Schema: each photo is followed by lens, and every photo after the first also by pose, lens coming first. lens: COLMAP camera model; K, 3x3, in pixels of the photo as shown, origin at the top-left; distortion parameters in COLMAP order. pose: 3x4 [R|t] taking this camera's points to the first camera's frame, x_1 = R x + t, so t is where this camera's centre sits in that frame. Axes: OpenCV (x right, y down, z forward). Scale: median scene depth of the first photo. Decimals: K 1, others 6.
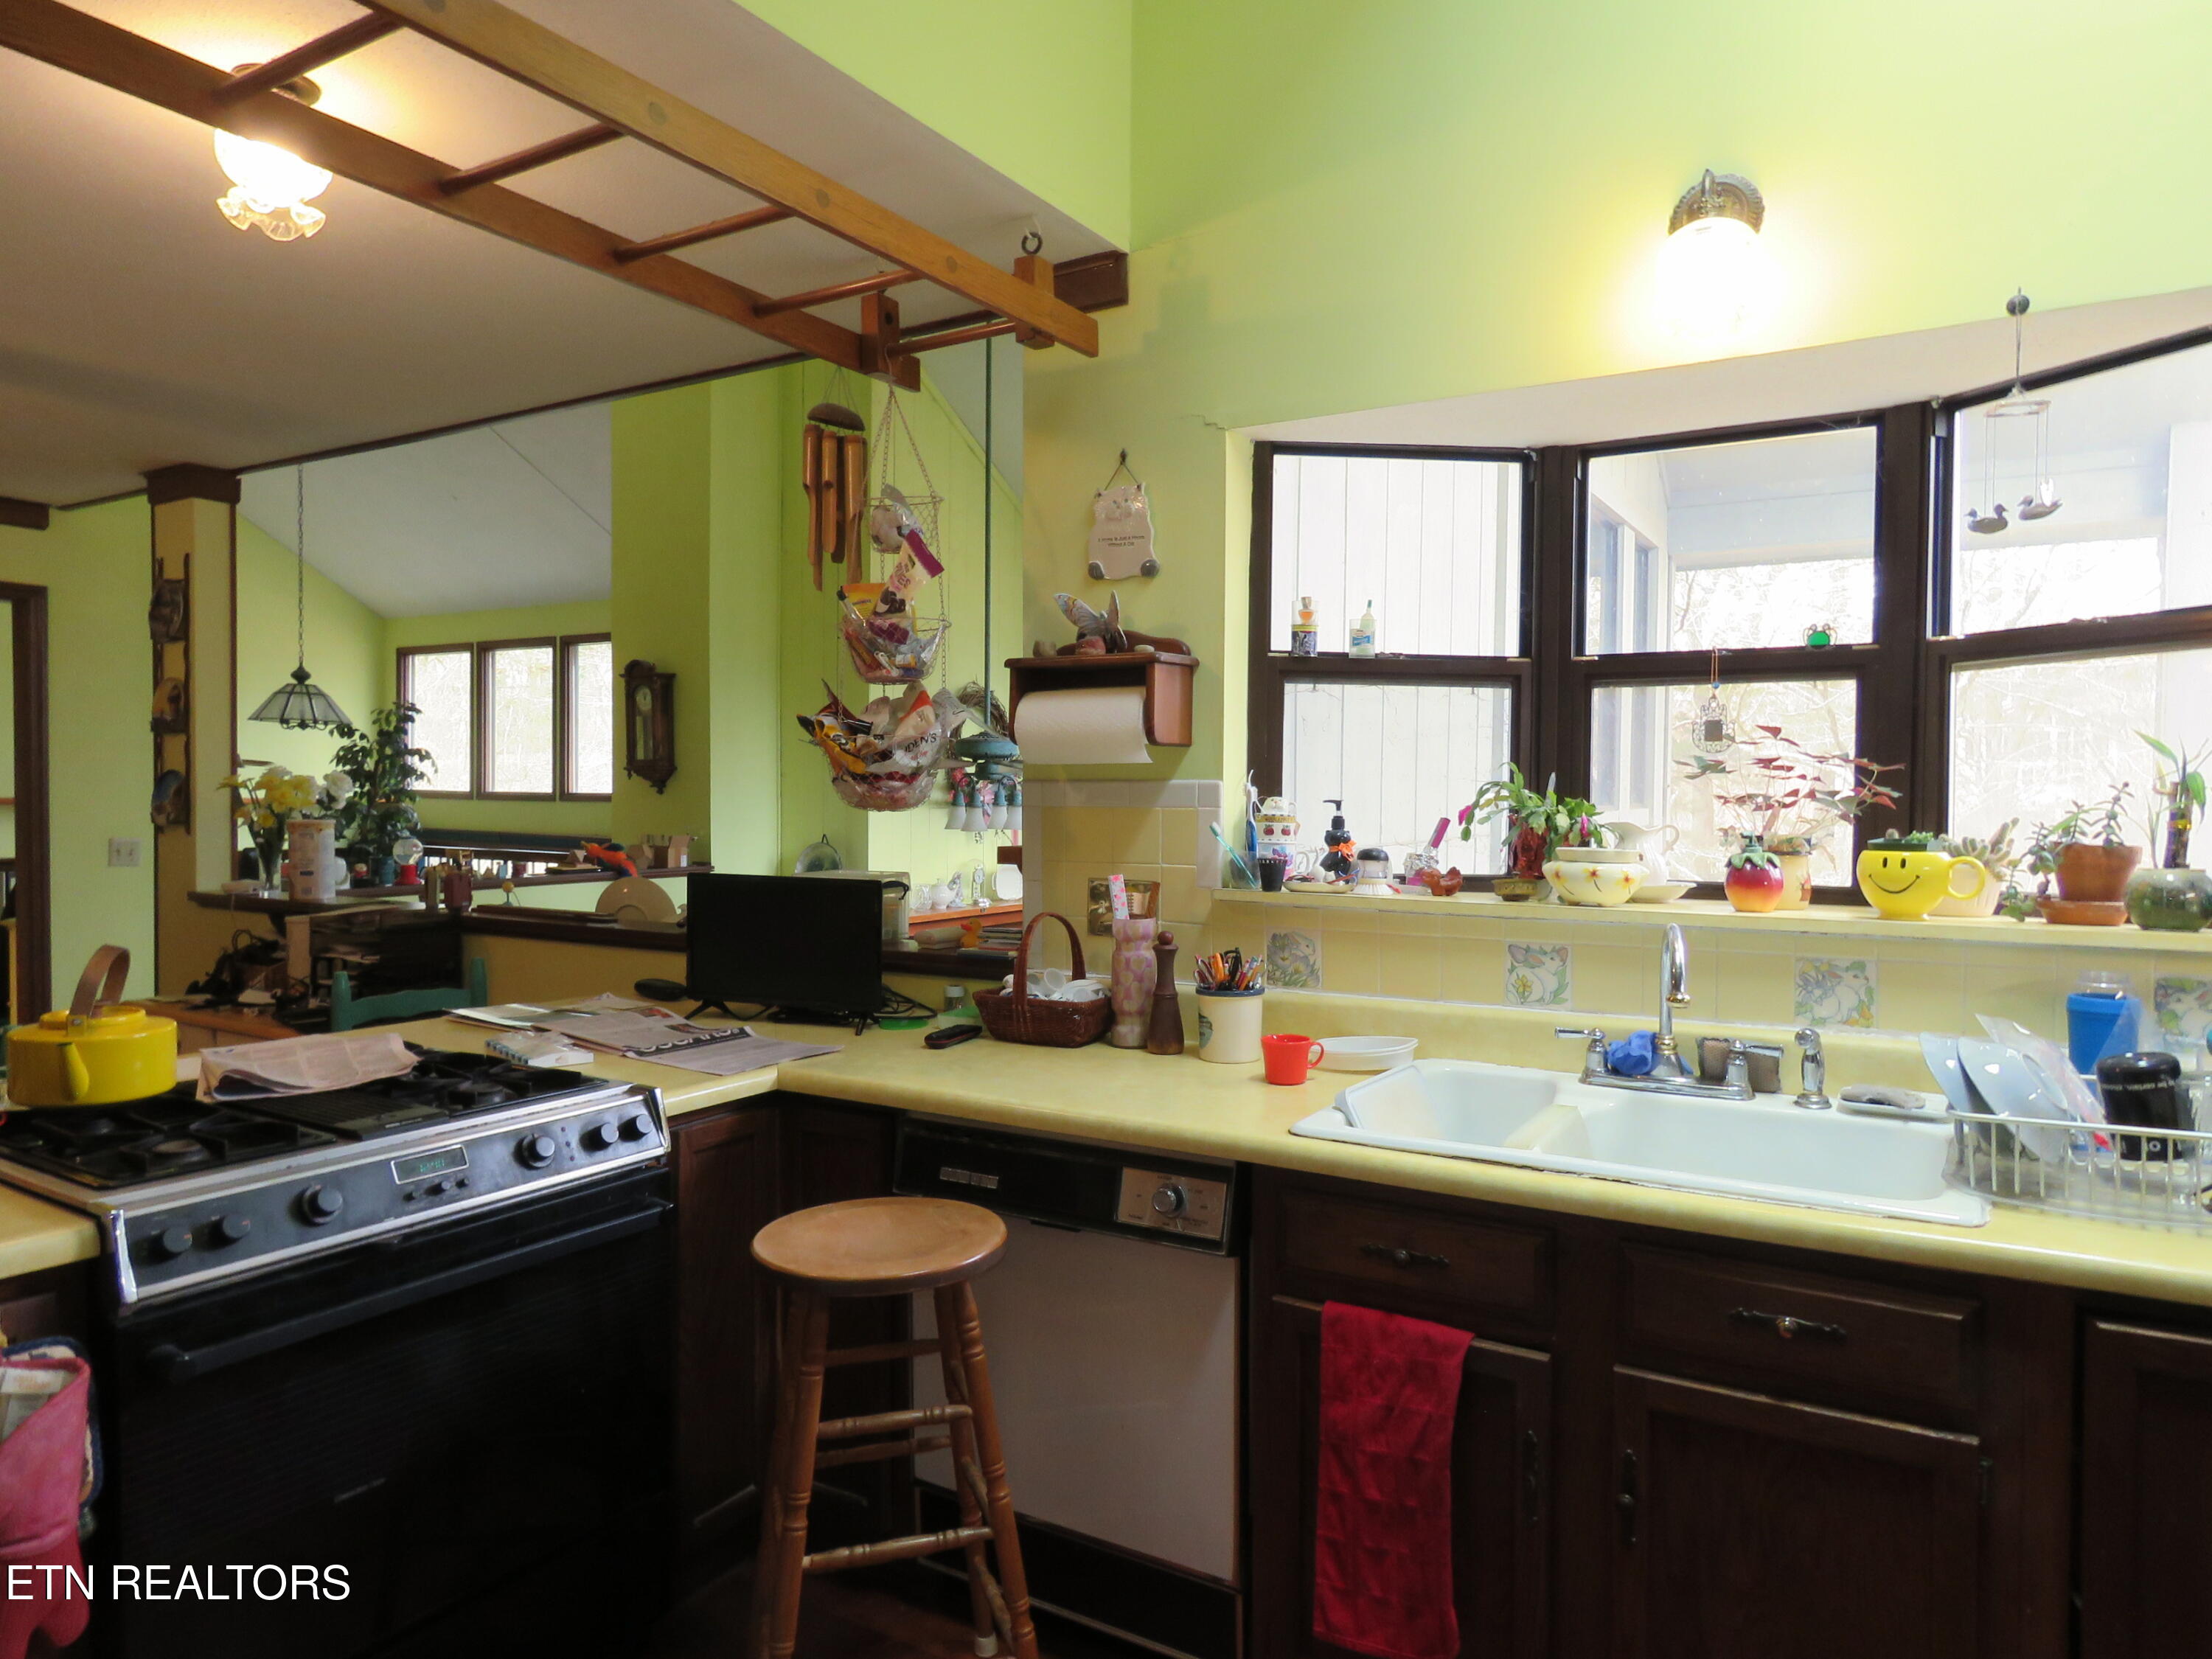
lens RADIAL K [[1414.5, 0, 1101.7], [0, 1414.5, 828.8], [0, 0, 1]] dist [-0.001219, 0.000174]
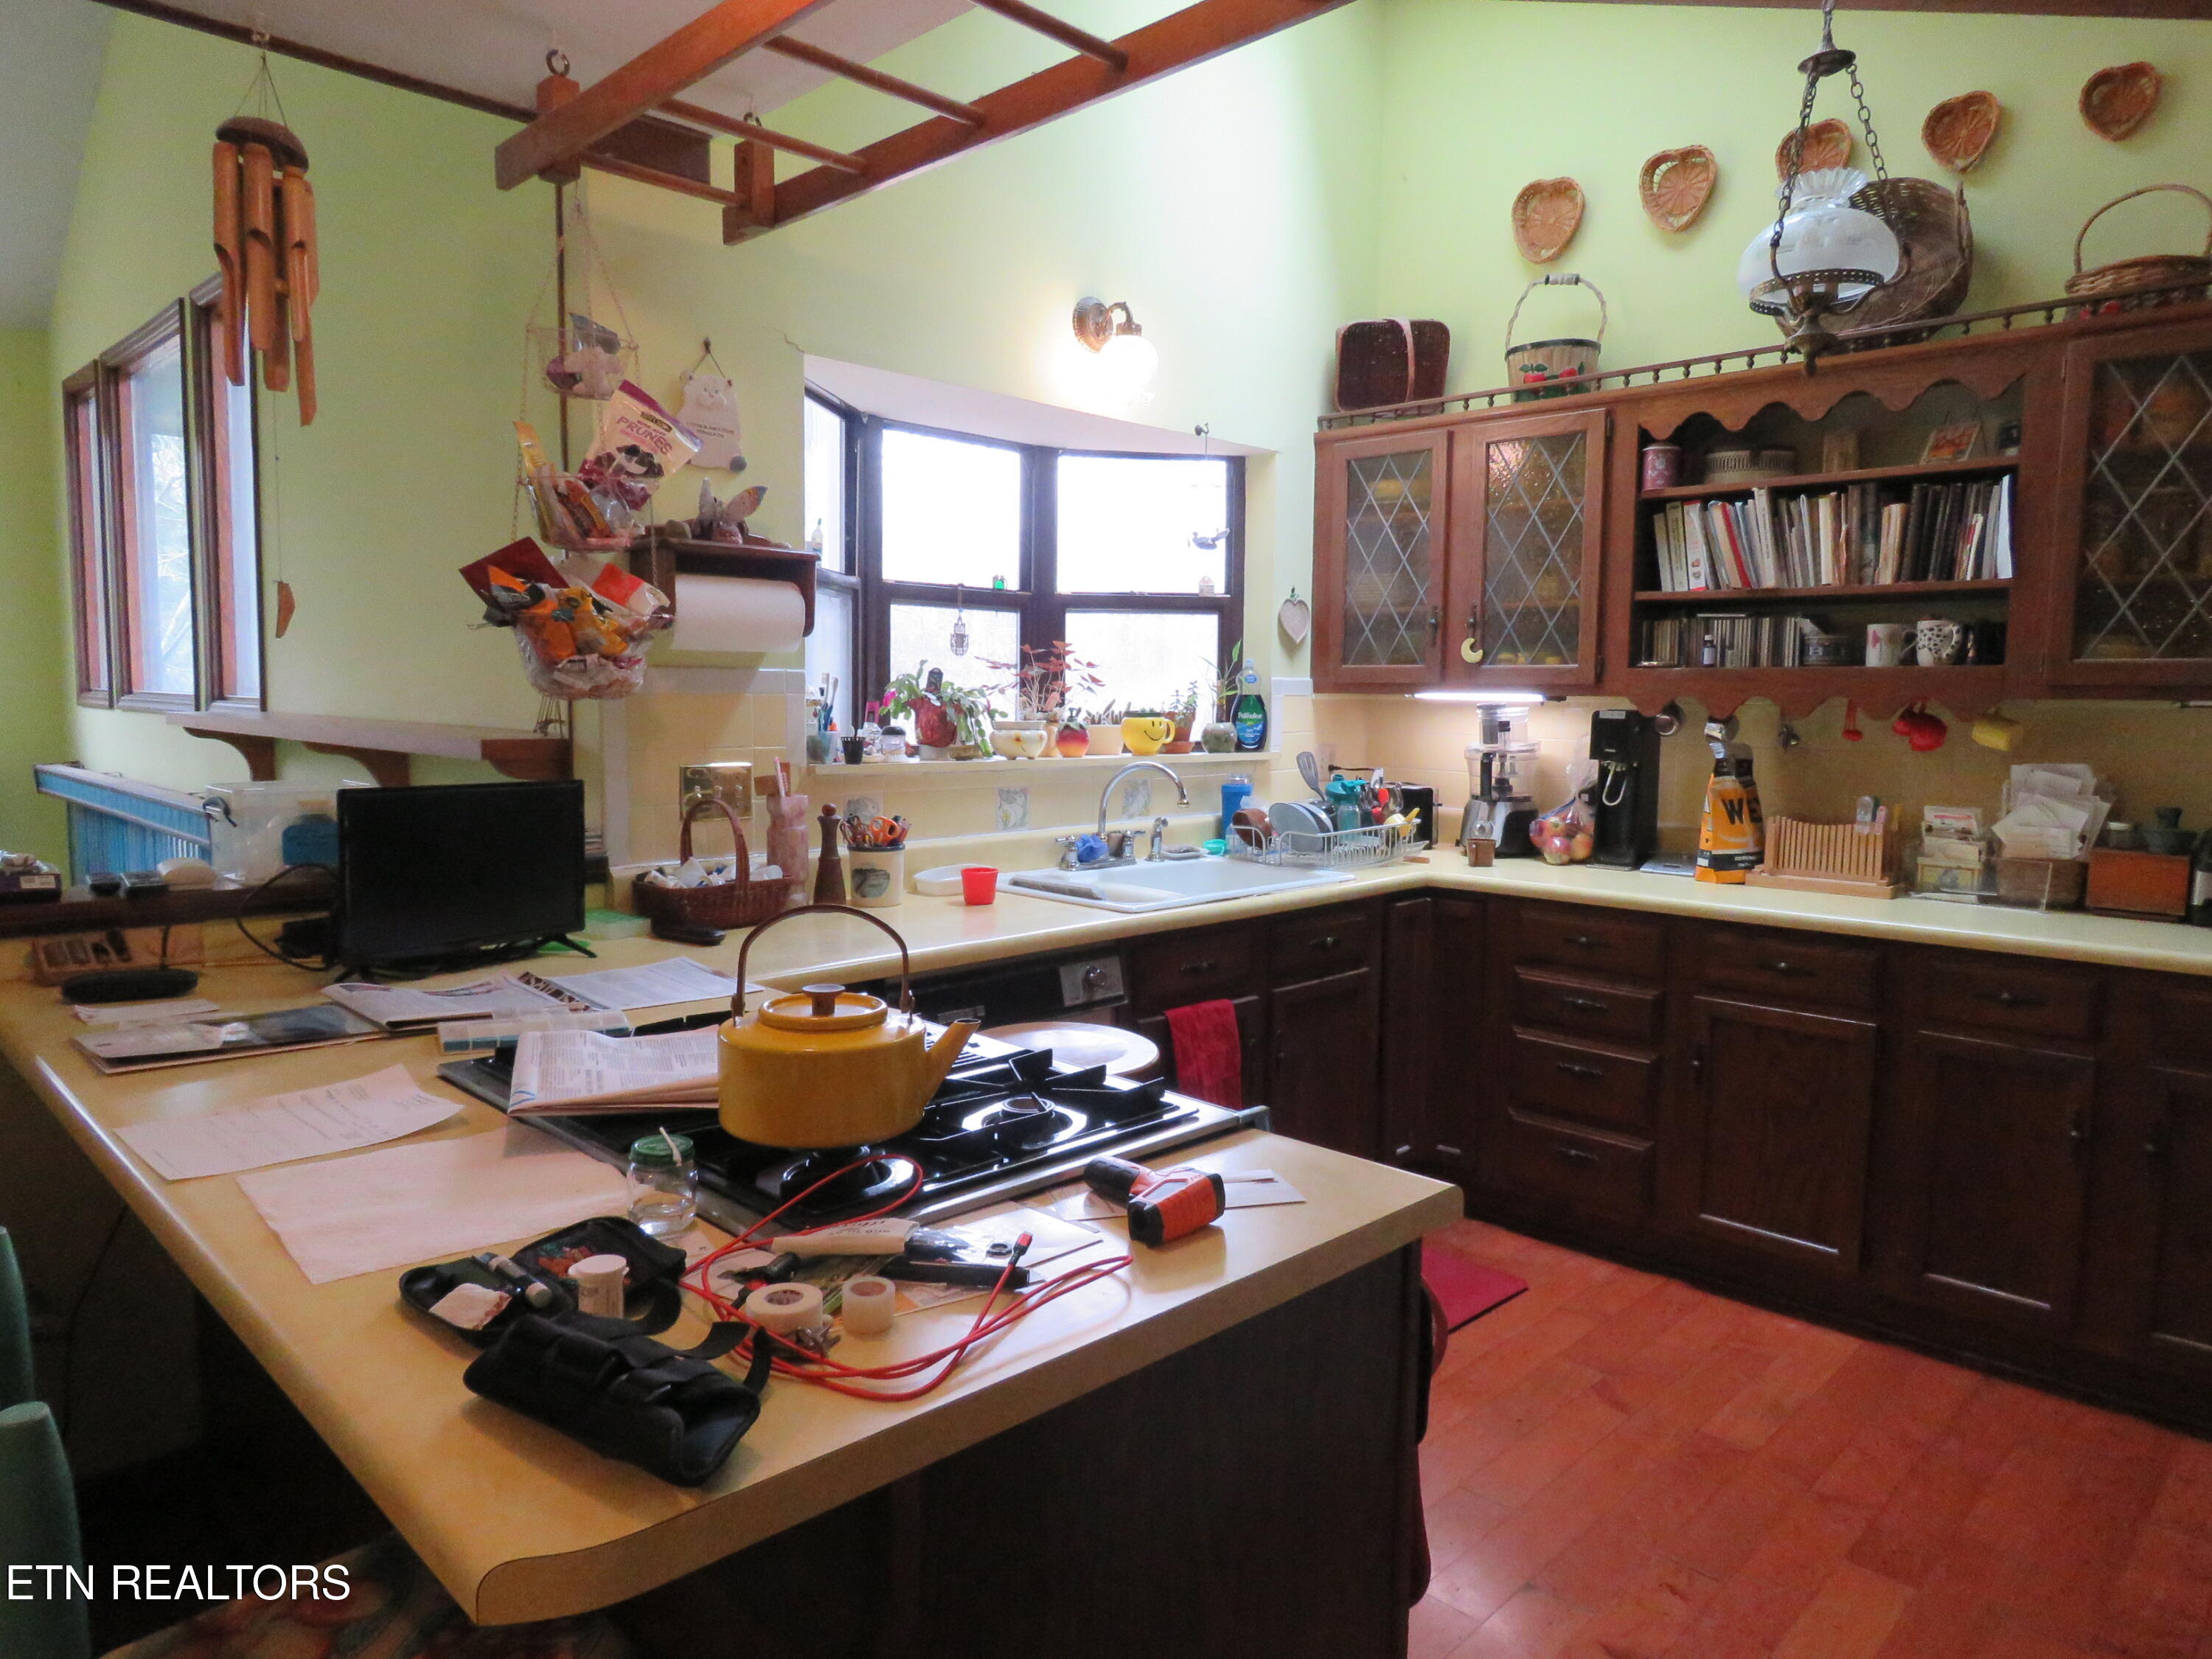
lens RADIAL K [[1409.4, 0, 1106.0], [0, 1409.4, 829.5], [0, 0, 1]] dist [-0.001849, 0.000387]
pose [[0.223125, -0.095859, 0.970065, -1.006265], [0.013343, 0.995360, 0.095290, -0.011804], [-0.974699, -0.008318, 0.223368, 0.535707]]
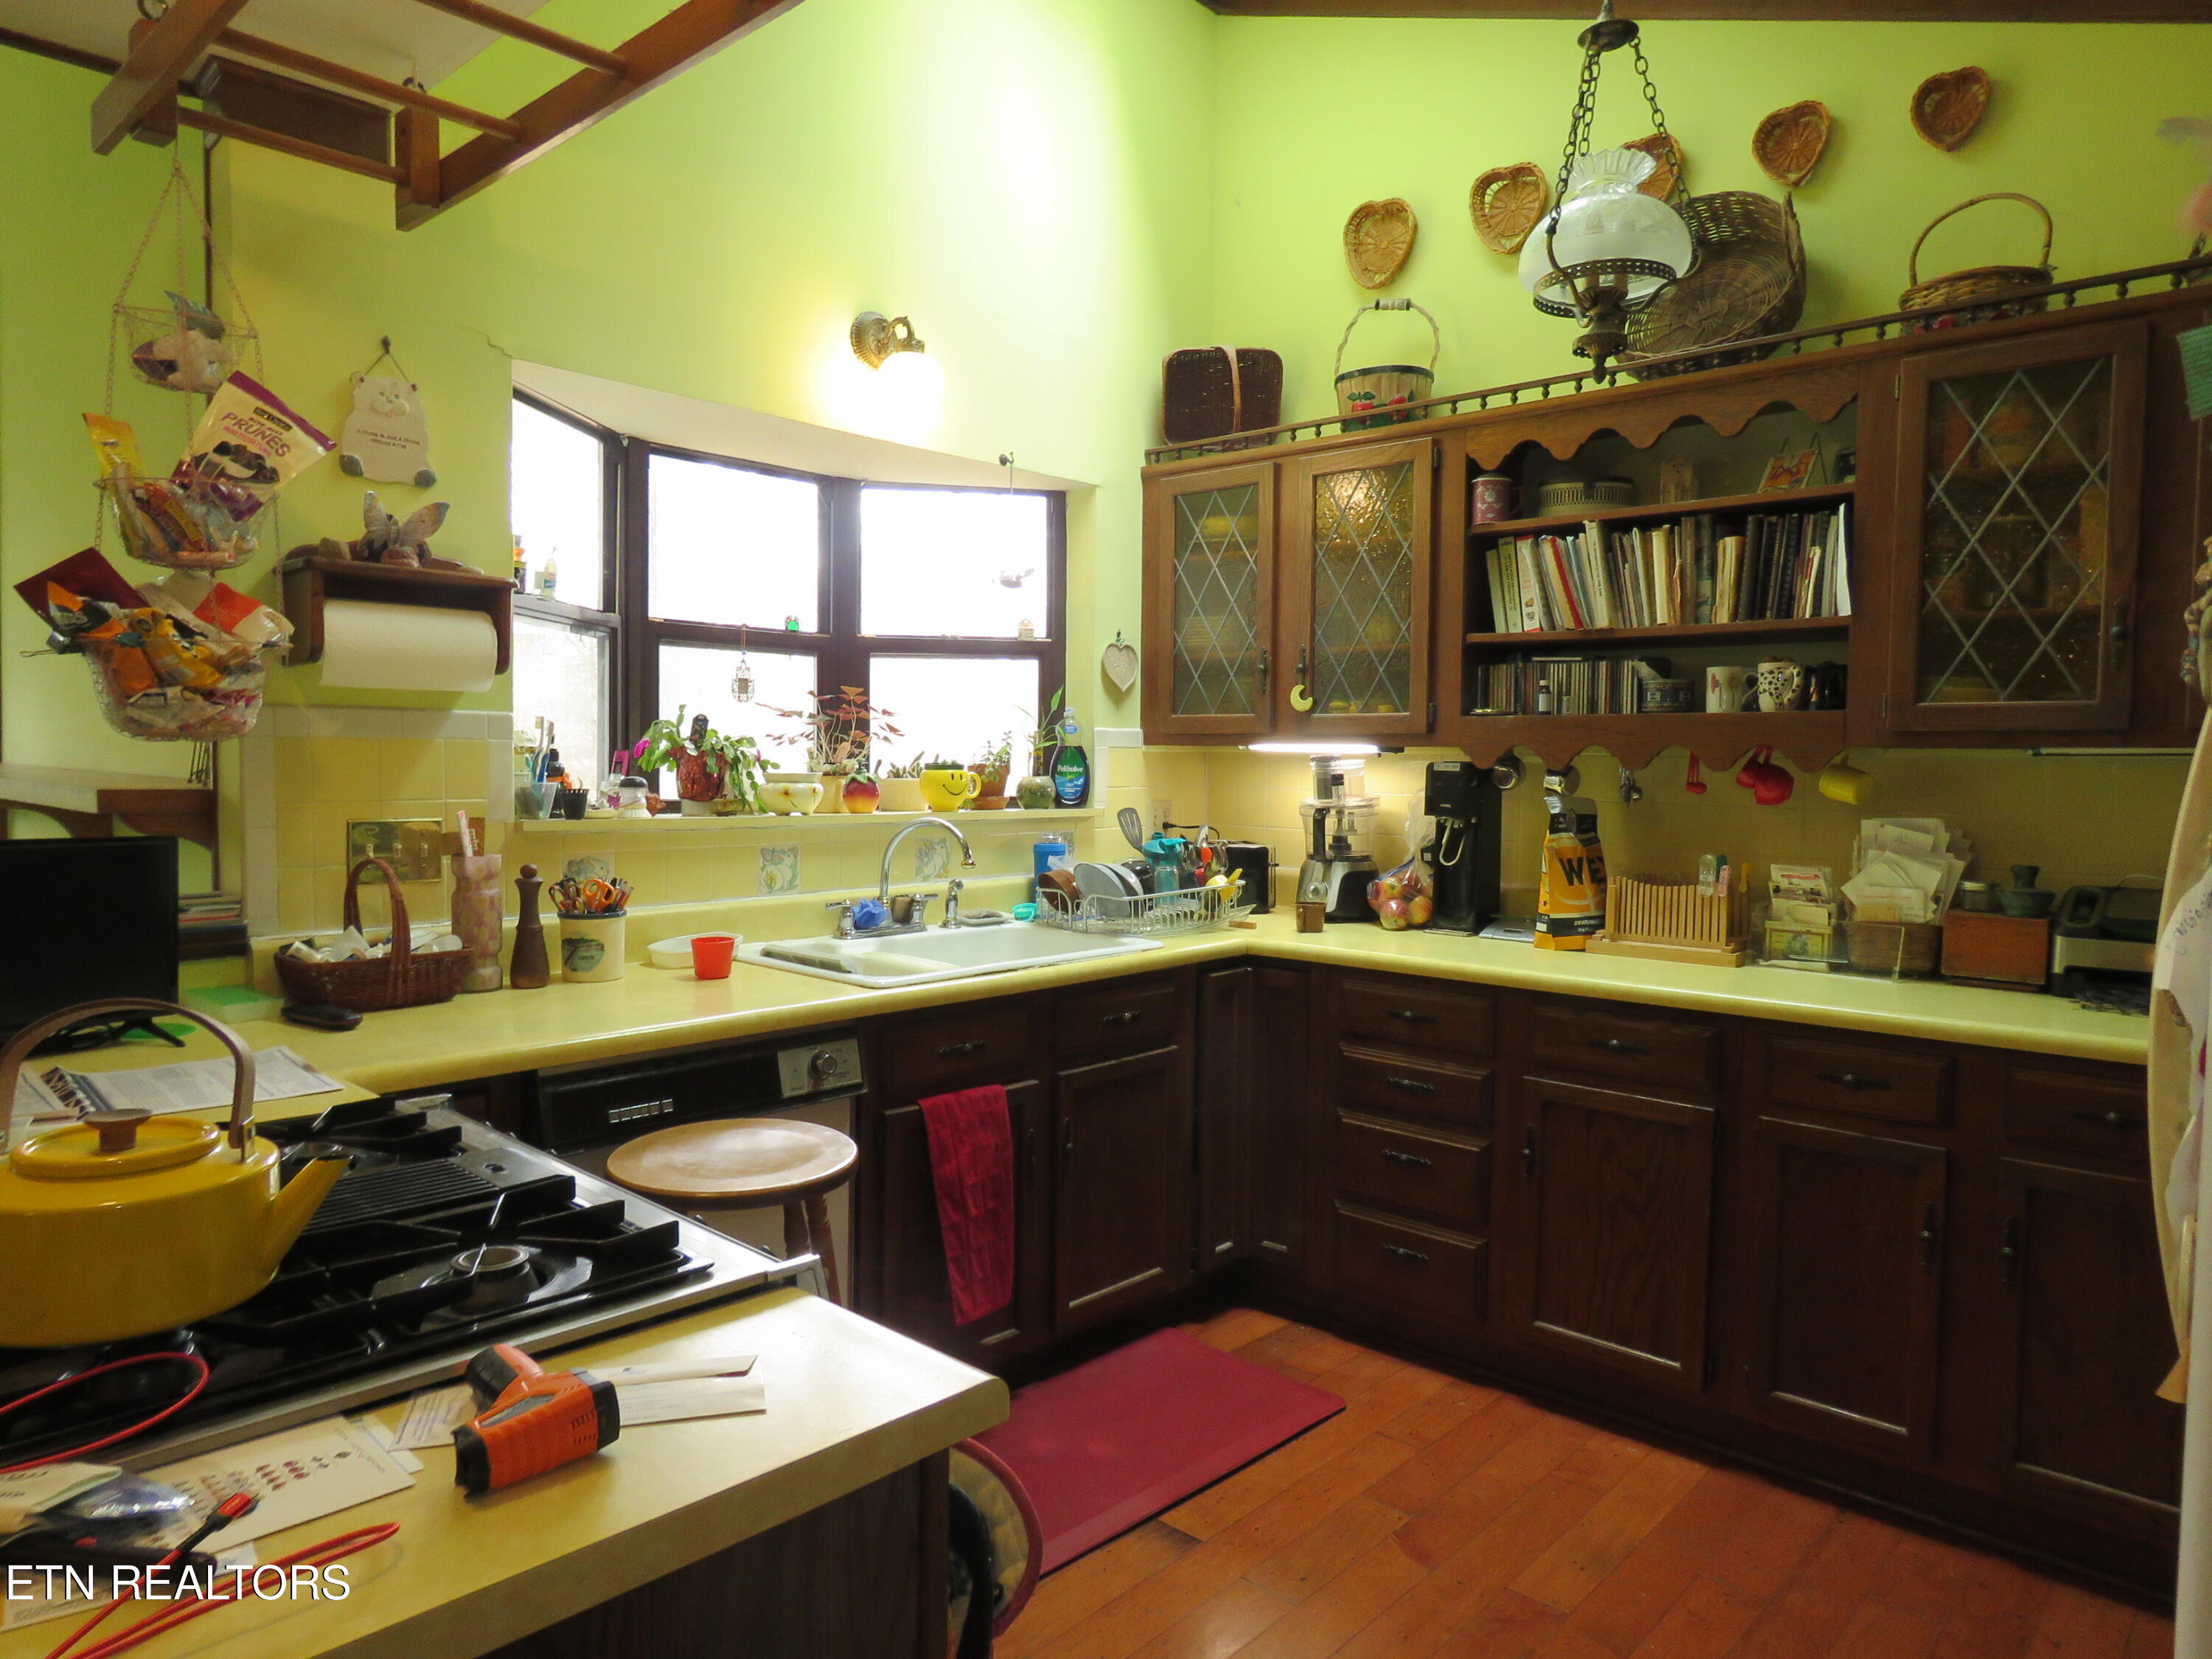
lens RADIAL K [[1414.5, 0, 1101.7], [0, 1414.5, 828.8], [0, 0, 1]] dist [-0.001219, 0.000174]
pose [[0.188312, -0.052524, 0.980704, -0.853442], [0.012647, 0.998616, 0.051055, 0.001901], [-0.982028, 0.002789, 0.188716, 0.422624]]
